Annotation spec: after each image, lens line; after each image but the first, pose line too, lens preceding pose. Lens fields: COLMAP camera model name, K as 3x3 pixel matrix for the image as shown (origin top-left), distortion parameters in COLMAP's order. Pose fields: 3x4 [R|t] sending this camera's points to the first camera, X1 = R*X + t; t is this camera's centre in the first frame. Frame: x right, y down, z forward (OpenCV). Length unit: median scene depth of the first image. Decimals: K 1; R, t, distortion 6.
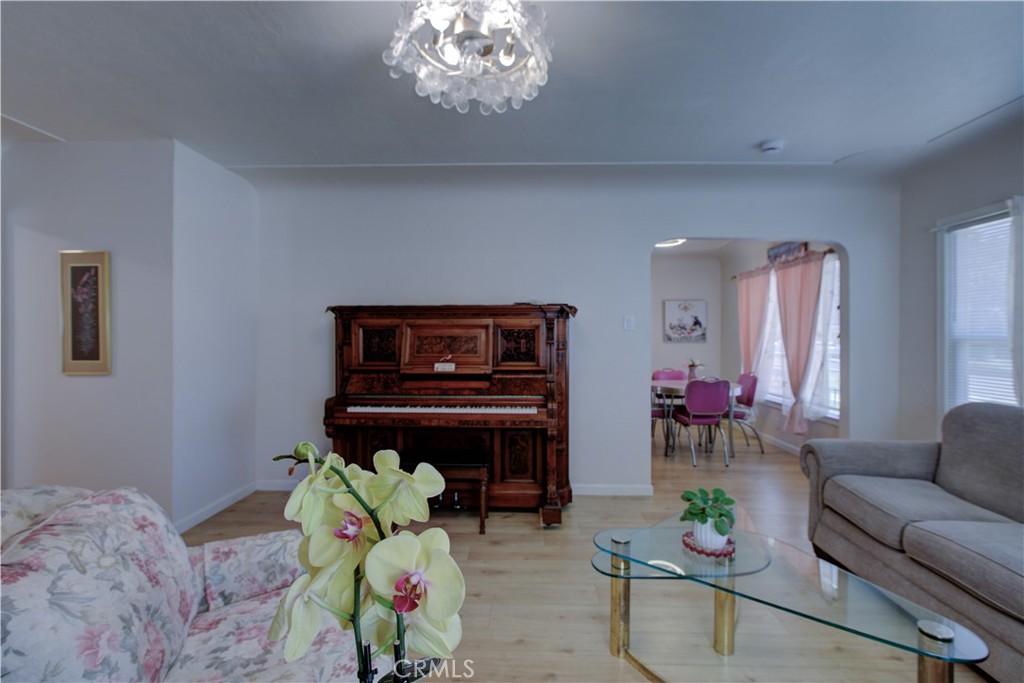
lens RADIAL K [[476.8, 0, 512.7], [0, 476.8, 341.1], [0, 0, 1]] dist [0.001563, 0.000094]
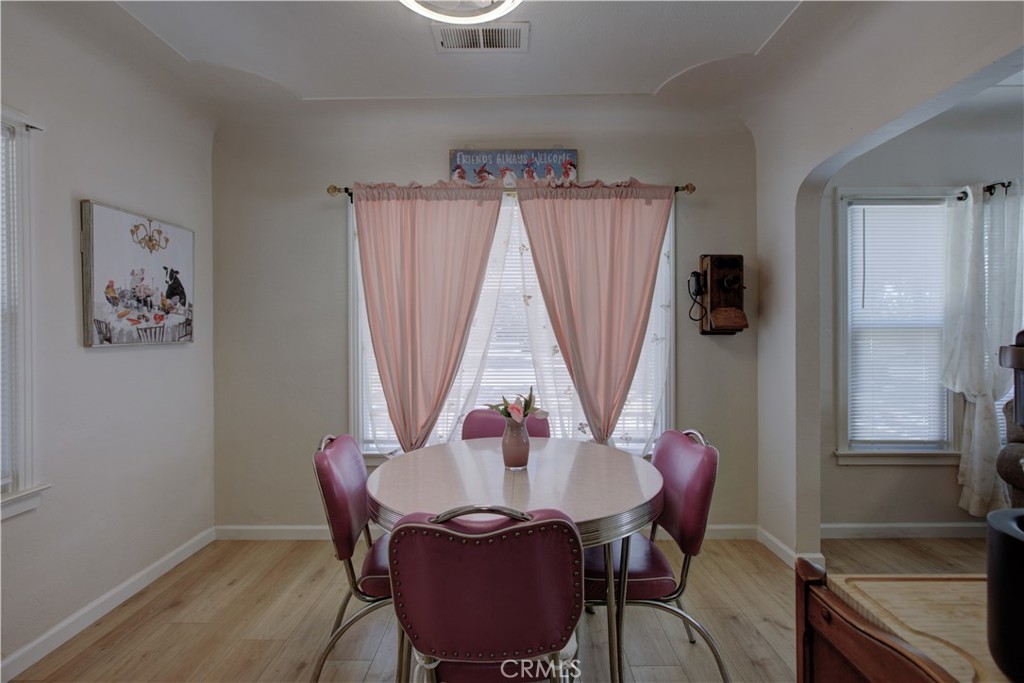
lens RADIAL K [[476.8, 0, 512.1], [0, 476.8, 334.7], [0, 0, 1]] dist [0.001563, 0.000094]
pose [[-0.019063, -0.010513, 0.999763, 0.030583], [0.014585, 0.999835, 0.010792, -0.005195], [-0.999712, 0.014787, -0.018906, 0.759156]]
